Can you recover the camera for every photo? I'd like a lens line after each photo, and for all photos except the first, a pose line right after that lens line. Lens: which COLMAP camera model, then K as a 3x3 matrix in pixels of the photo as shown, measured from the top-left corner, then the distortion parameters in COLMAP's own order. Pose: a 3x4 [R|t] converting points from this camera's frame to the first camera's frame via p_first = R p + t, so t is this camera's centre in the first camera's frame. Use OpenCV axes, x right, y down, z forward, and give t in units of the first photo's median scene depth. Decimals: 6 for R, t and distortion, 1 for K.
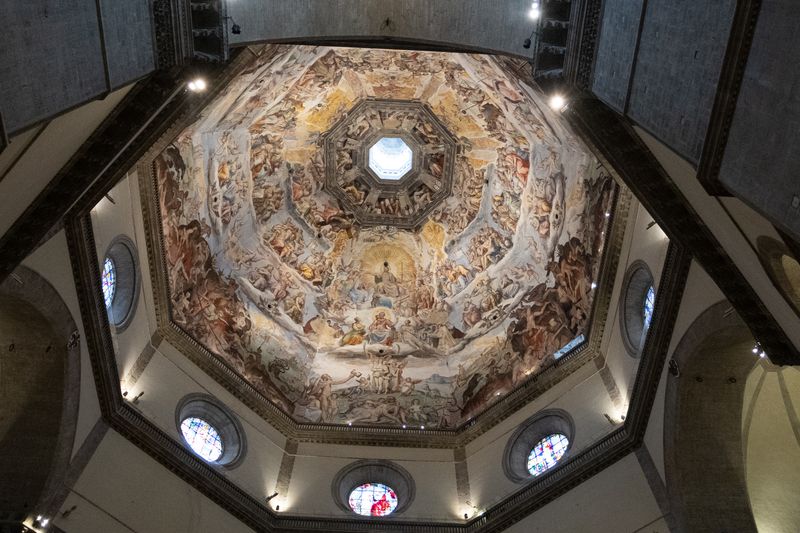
lens RADIAL K [[633.1, 0, 400.0], [0, 633.1, 266.5], [0, 0, 1]] dist [-0.114131, 0.069753]
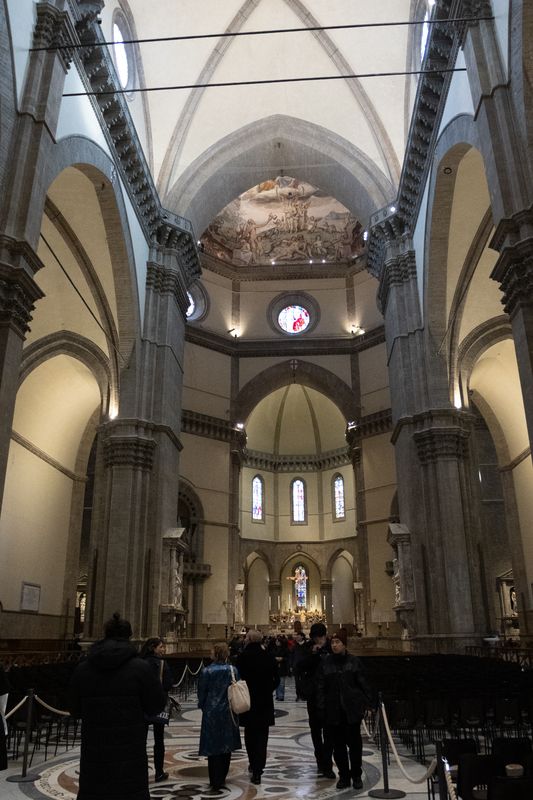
lens RADIAL K [[633.1, 0, 270.9], [0, 633.1, 397.9], [0, 0, 1]] dist [-0.114131, 0.069753]
pose [[0.994180, -0.053649, -0.093425, 0.031854], [0.103355, 0.719673, 0.686578, -0.495514], [0.030401, -0.692238, 0.721029, -0.241949]]
